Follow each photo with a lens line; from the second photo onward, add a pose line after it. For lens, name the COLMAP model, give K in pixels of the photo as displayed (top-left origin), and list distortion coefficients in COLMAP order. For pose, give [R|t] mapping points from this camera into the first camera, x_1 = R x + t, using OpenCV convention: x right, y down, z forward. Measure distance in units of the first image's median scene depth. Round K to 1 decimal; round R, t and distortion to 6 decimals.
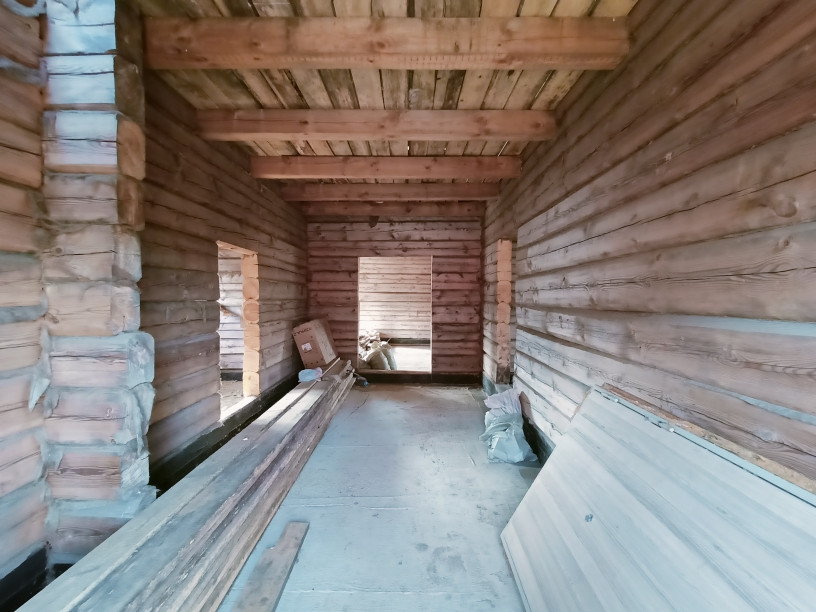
lens RADIAL K [[375.1, 0, 407.3], [0, 375.1, 307.5], [0, 0, 1]] dist [0.002724, -0.000984]
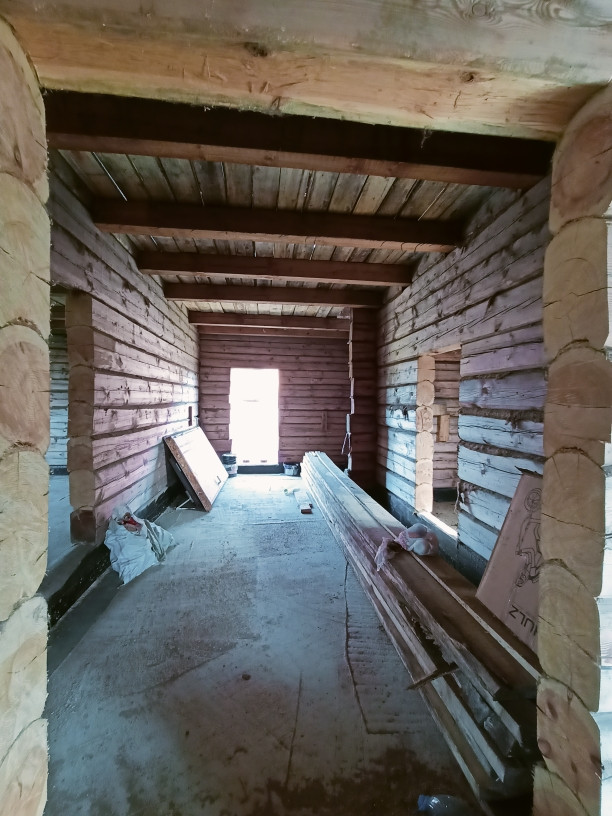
lens RADIAL K [[375.1, 0, 306.5], [0, 375.1, 411.8], [0, 0, 1]] dist [0.002724, -0.000984]
pose [[-0.992612, -0.019851, -0.119700, -0.021983], [-0.027072, 0.997891, 0.059004, -0.057585], [0.118276, 0.061809, -0.991055, 1.962911]]
